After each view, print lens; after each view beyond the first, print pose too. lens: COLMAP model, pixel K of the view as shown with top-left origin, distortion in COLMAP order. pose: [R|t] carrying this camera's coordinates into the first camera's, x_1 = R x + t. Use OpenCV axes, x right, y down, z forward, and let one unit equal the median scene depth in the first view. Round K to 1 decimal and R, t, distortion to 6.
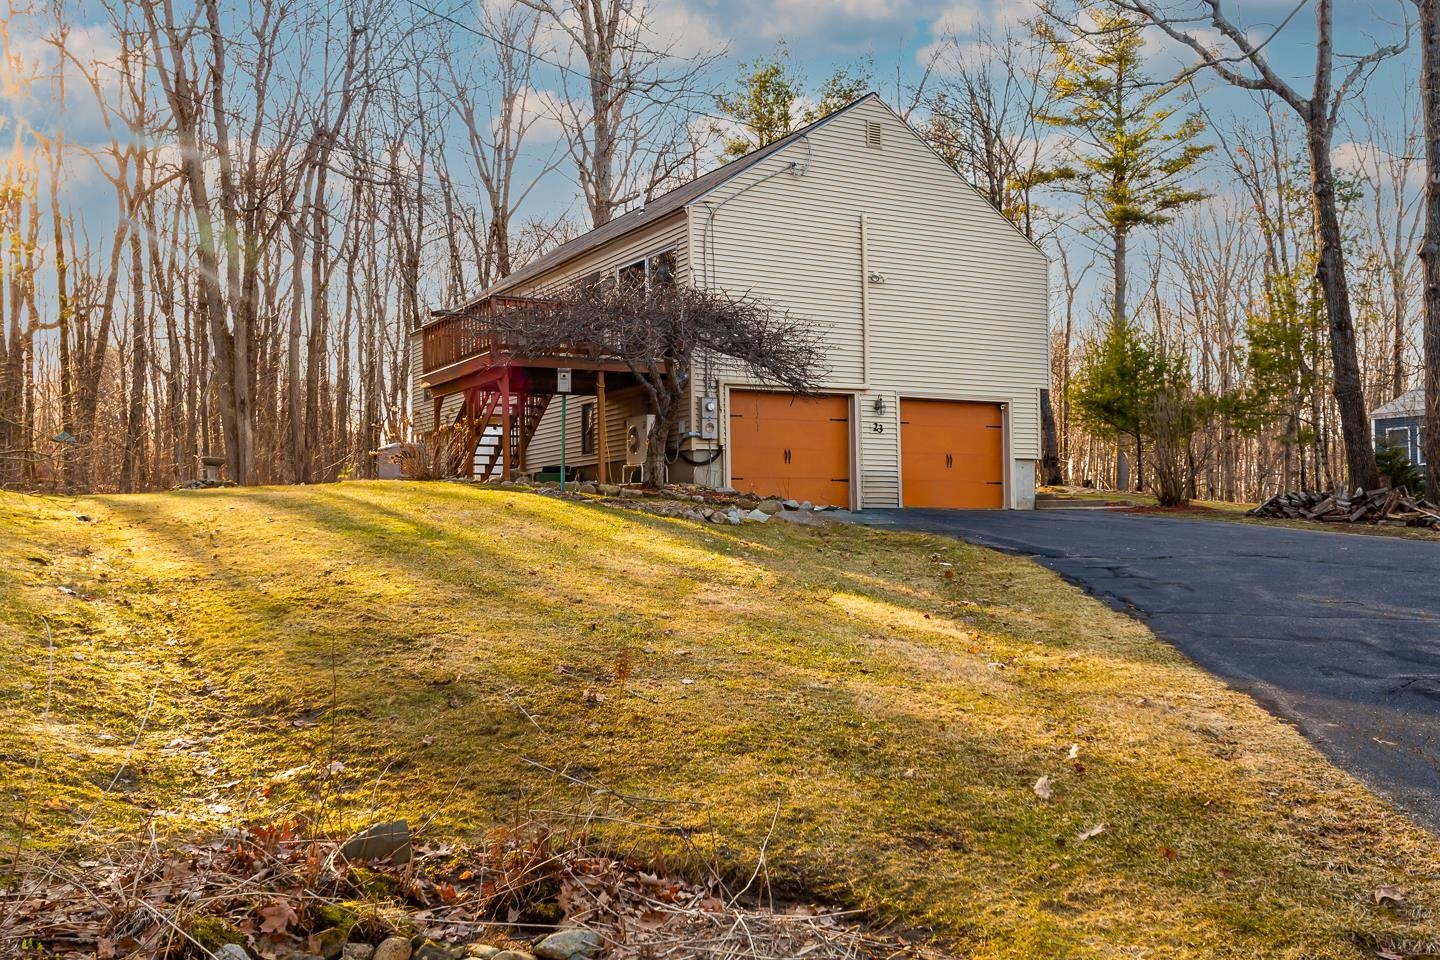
lens RADIAL K [[1377.3, 0, 720.0], [0, 1377.3, 480.0], [0, 0, 1]] dist [0.006586, -0.030561]
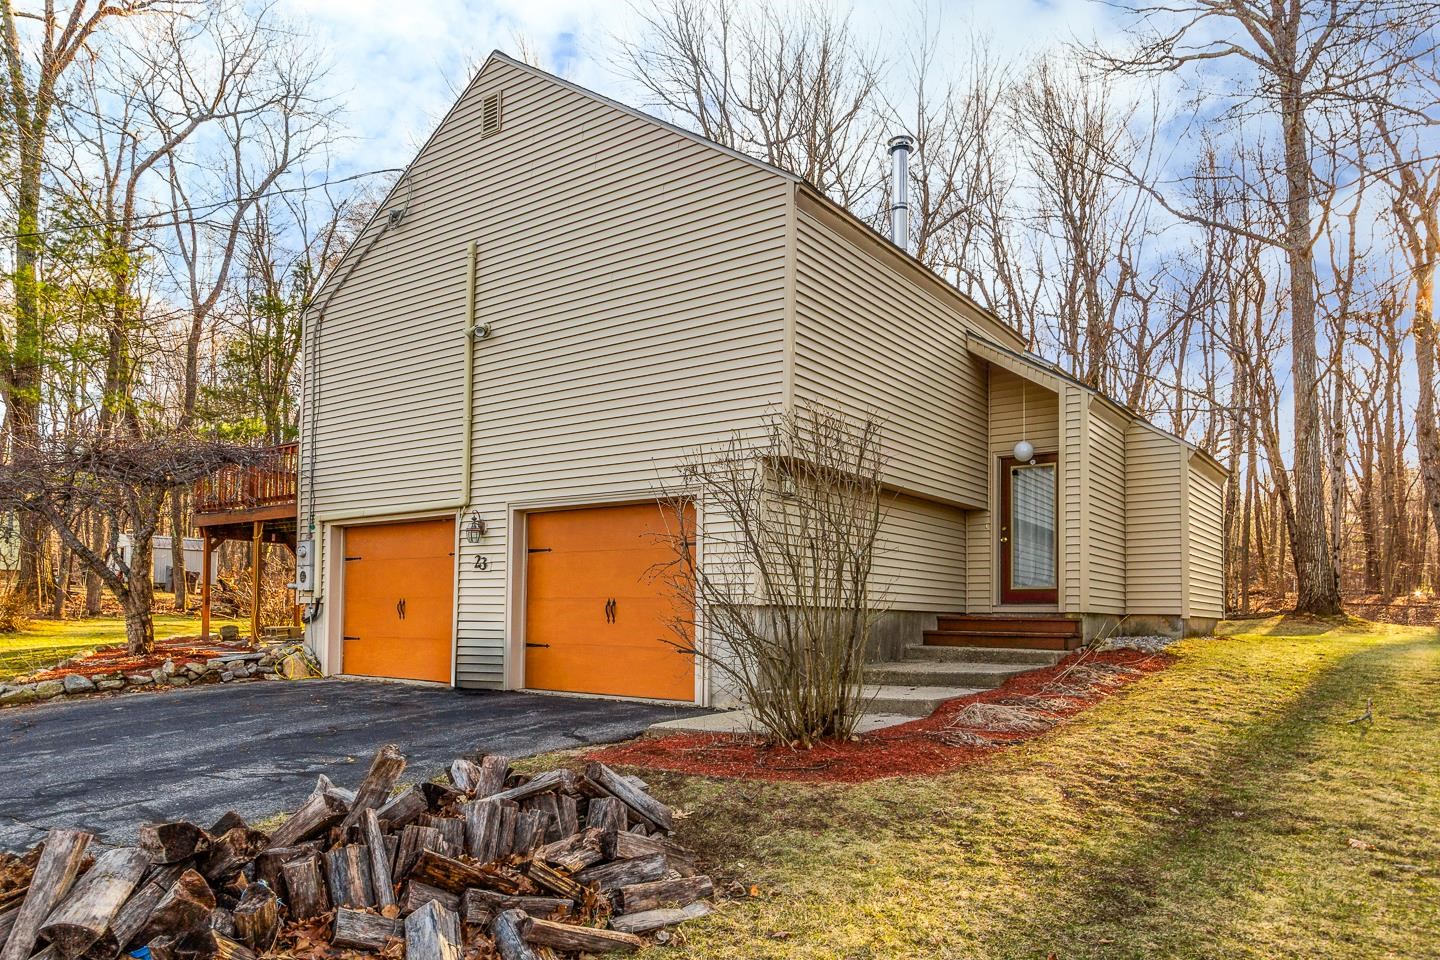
lens RADIAL K [[966.7, 0, 723.7], [0, 966.7, 529.1], [0, 0, 1]] dist [0.006249, -0.002576]
pose [[0.427020, -0.064655, -0.901928, 0.572076], [0.030486, 0.997903, -0.057101, -0.024235], [0.903728, -0.003113, 0.428095, 0.909005]]
